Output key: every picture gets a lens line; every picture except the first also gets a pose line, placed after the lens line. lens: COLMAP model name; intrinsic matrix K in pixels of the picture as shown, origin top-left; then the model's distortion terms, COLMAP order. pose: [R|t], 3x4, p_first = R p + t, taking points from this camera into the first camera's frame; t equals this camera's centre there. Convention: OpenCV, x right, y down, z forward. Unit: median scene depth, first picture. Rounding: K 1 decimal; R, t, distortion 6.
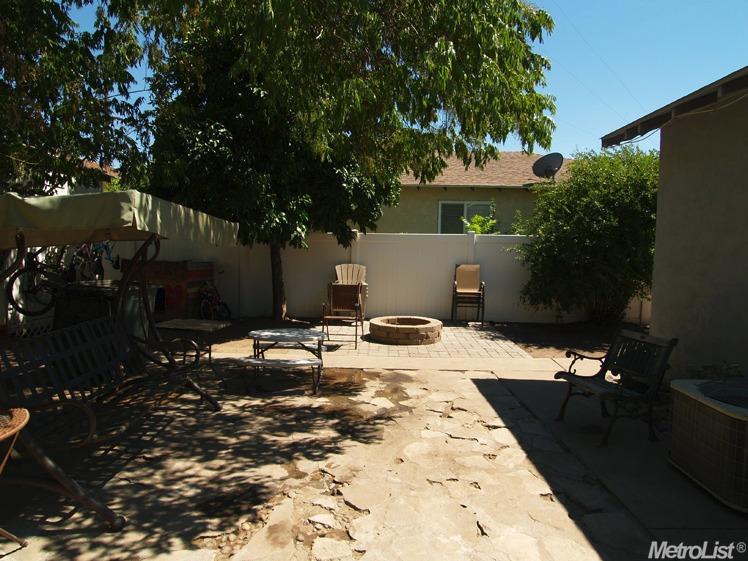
lens RADIAL K [[476.9, 0, 374.3], [0, 476.9, 280.8], [0, 0, 1]] dist [-0.019220, -0.000599]
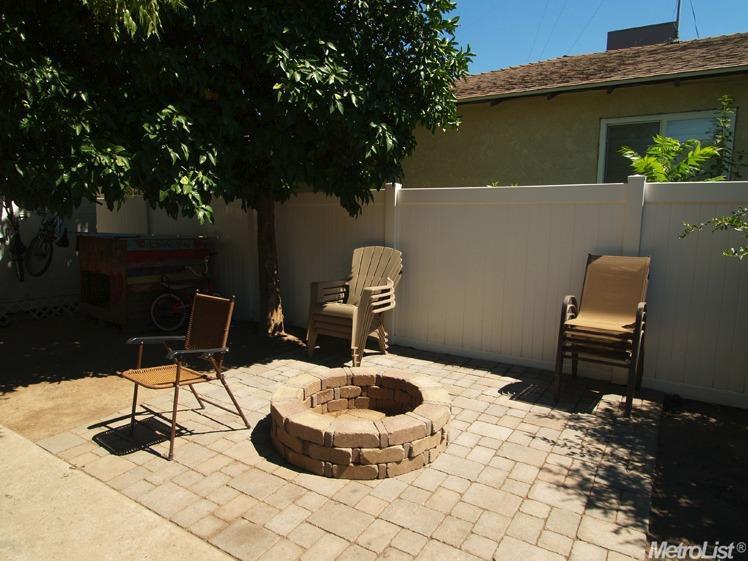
lens RADIAL K [[476.9, 0, 372.7], [0, 476.9, 276.1], [0, 0, 1]] dist [-0.019220, -0.000599]
pose [[0.854561, 0.058902, -0.515999, 0.226320], [-0.034178, 0.997772, 0.057293, -0.032943], [0.518225, -0.031324, 0.854671, 0.532620]]
